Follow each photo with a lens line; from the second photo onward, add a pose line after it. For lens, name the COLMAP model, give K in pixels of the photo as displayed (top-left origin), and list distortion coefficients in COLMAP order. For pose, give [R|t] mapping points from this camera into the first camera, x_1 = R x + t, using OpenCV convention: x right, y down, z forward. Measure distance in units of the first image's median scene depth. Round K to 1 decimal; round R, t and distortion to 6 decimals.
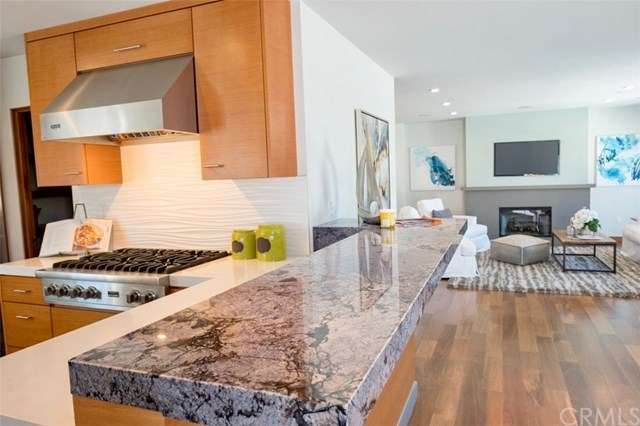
lens RADIAL K [[453.0, 0, 321.6], [0, 453.0, 217.0], [0, 0, 1]] dist [-0.017586, 0.006292]
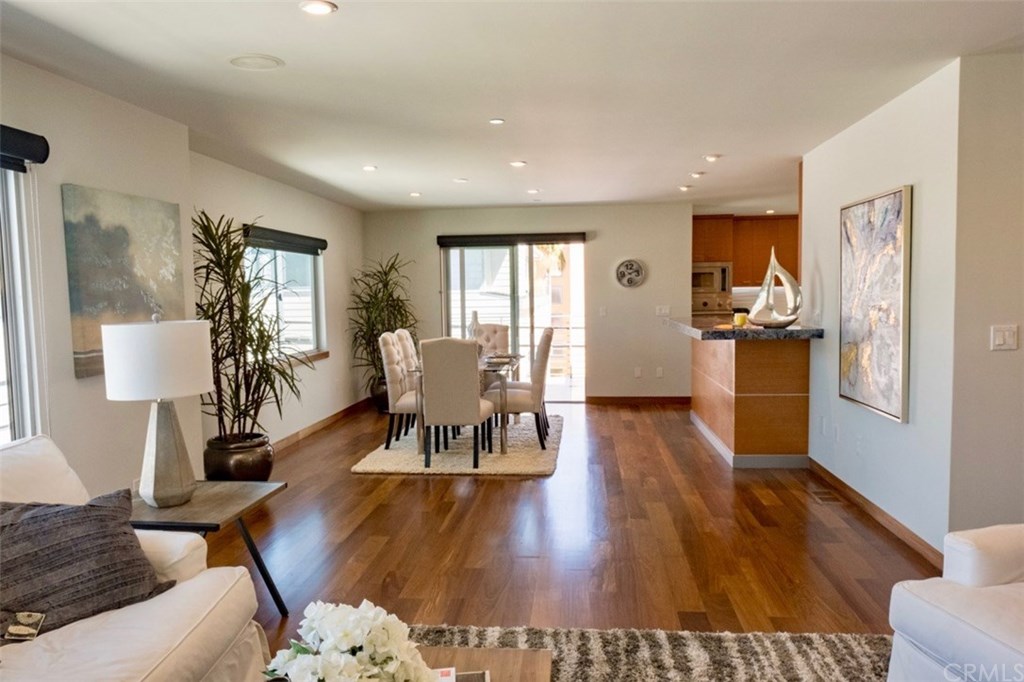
lens RADIAL K [[724.8, 0, 514.6], [0, 724.8, 347.4], [0, 0, 1]] dist [-0.017586, 0.006292]
pose [[-0.960717, 0.076043, -0.266909, 0.765224], [0.031667, 0.985485, 0.166784, -0.167047], [0.275718, 0.151780, -0.949180, 1.577584]]
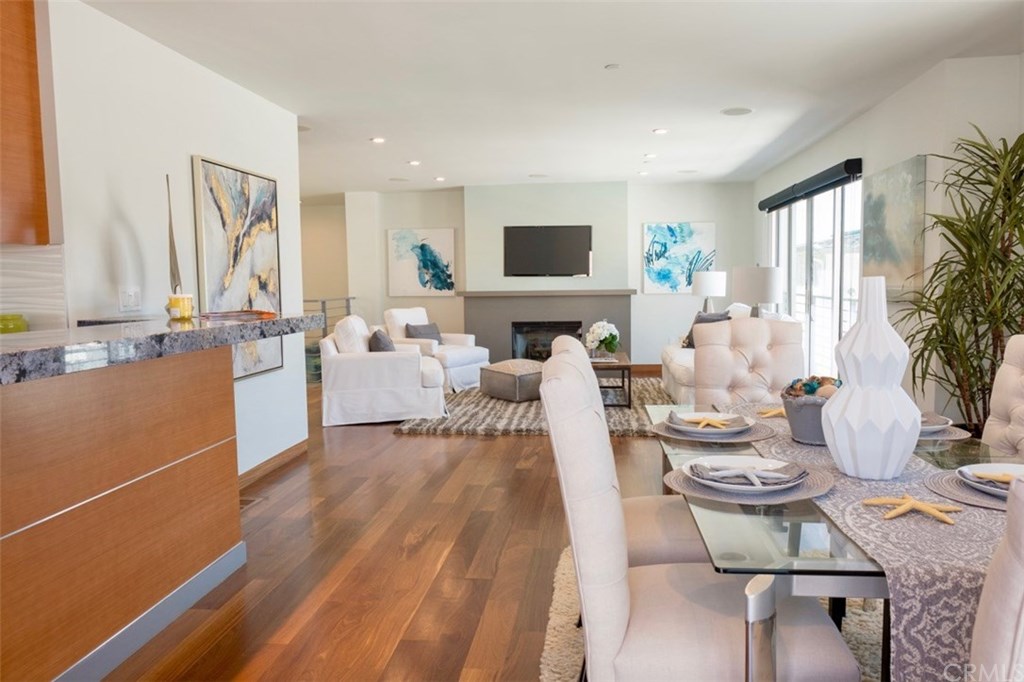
lens RADIAL K [[745.6, 0, 517.9], [0, 745.6, 346.4], [0, 0, 1]] dist [-0.011432, -0.000035]
pose [[0.964628, 0.001688, 0.263609, 0.186174], [0.000028, 0.999979, -0.006505, 0.038846], [-0.263614, 0.006283, 0.964608, -0.140118]]
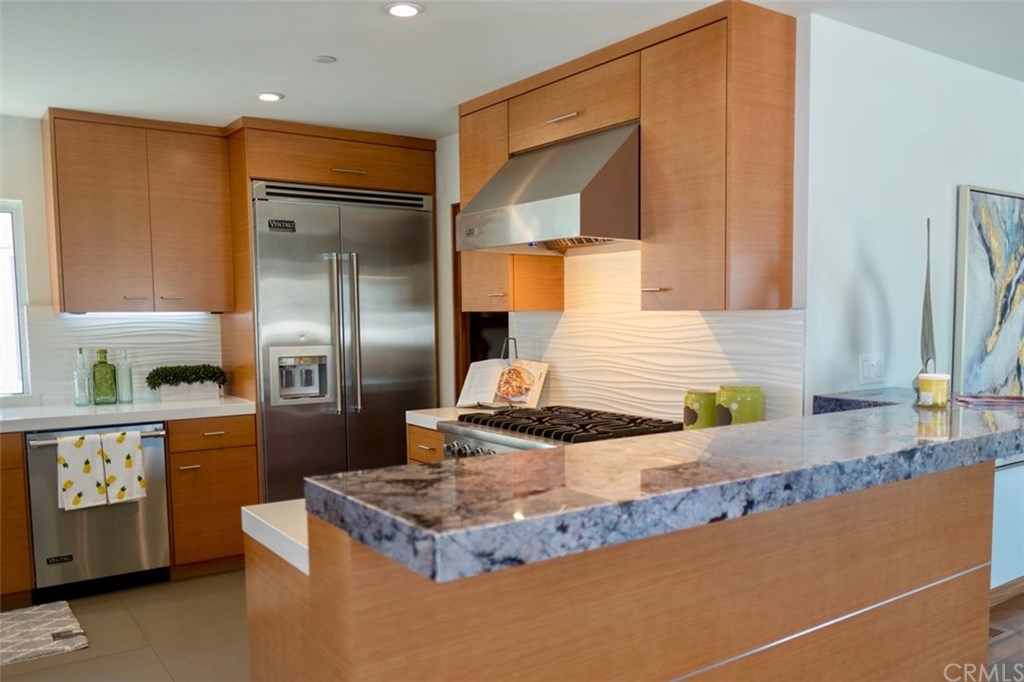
lens RADIAL K [[850.1, 0, 568.2], [0, 850.1, 388.2], [0, 0, 1]] dist [-0.013752, -0.000063]
pose [[0.852156, 0.078619, -0.517348, 0.161462], [-0.071771, 0.996866, 0.033272, -0.000871], [0.518343, 0.008778, 0.855128, -0.064565]]
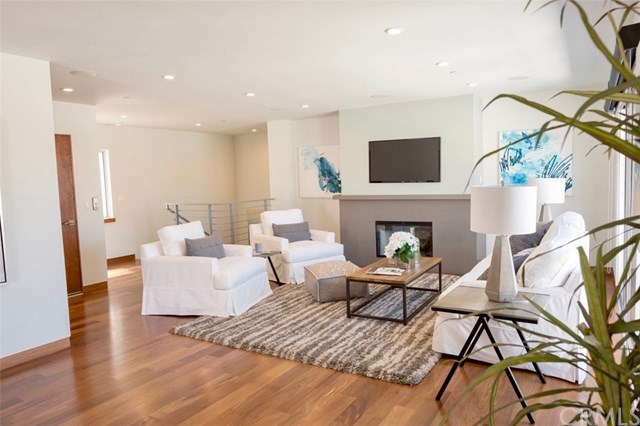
lens RADIAL K [[453.0, 0, 321.6], [0, 453.0, 217.0], [0, 0, 1]] dist [-0.017586, 0.006292]
pose [[0.986288, 0.019490, -0.163879, 0.749492], [-0.018409, 0.999798, 0.008113, -0.058072], [0.164003, -0.004984, 0.986447, 0.318445]]
